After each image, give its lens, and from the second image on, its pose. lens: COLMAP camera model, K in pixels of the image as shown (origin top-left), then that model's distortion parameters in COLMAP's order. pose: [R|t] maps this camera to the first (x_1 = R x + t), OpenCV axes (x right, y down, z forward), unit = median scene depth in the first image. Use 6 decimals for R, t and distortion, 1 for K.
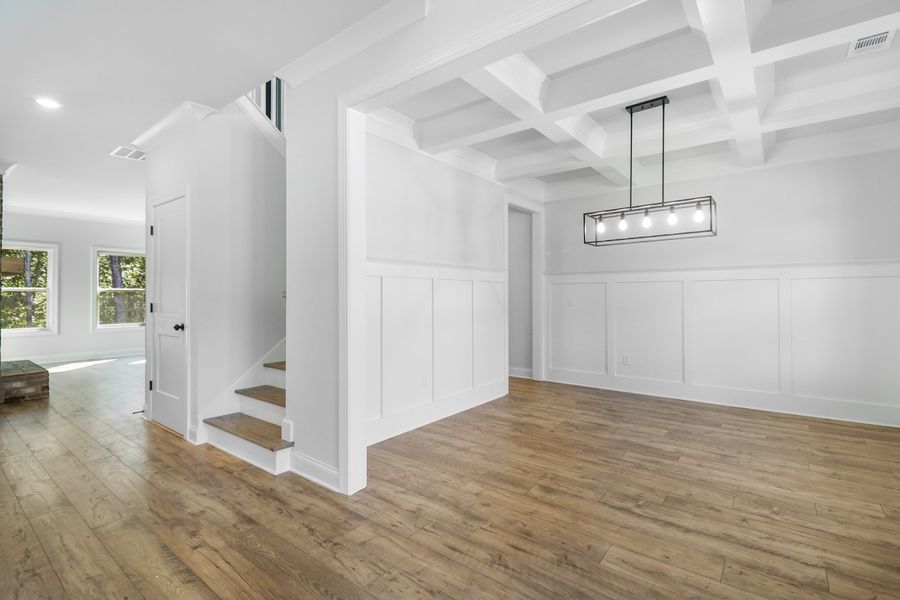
lens RADIAL K [[421.7, 0, 450.2], [0, 421.7, 297.7], [0, 0, 1]] dist [0.011868, -0.003261]
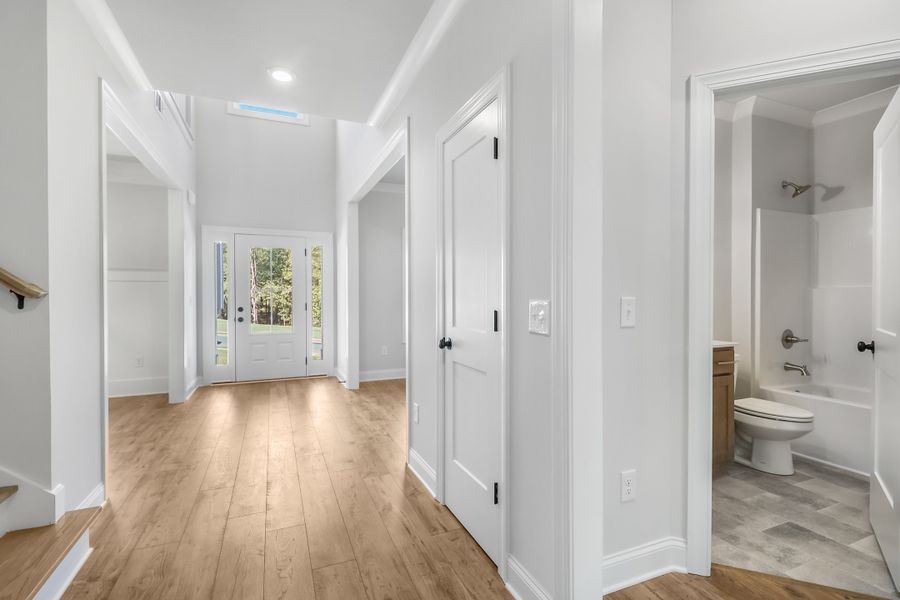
lens RADIAL K [[421.7, 0, 446.6], [0, 421.7, 298.9], [0, 0, 1]] dist [0.011868, -0.003261]
pose [[-0.875649, -0.002226, 0.482942, -1.537840], [0.000466, 0.999985, 0.005454, -0.008413], [-0.482947, 0.005001, -0.875635, 1.608321]]
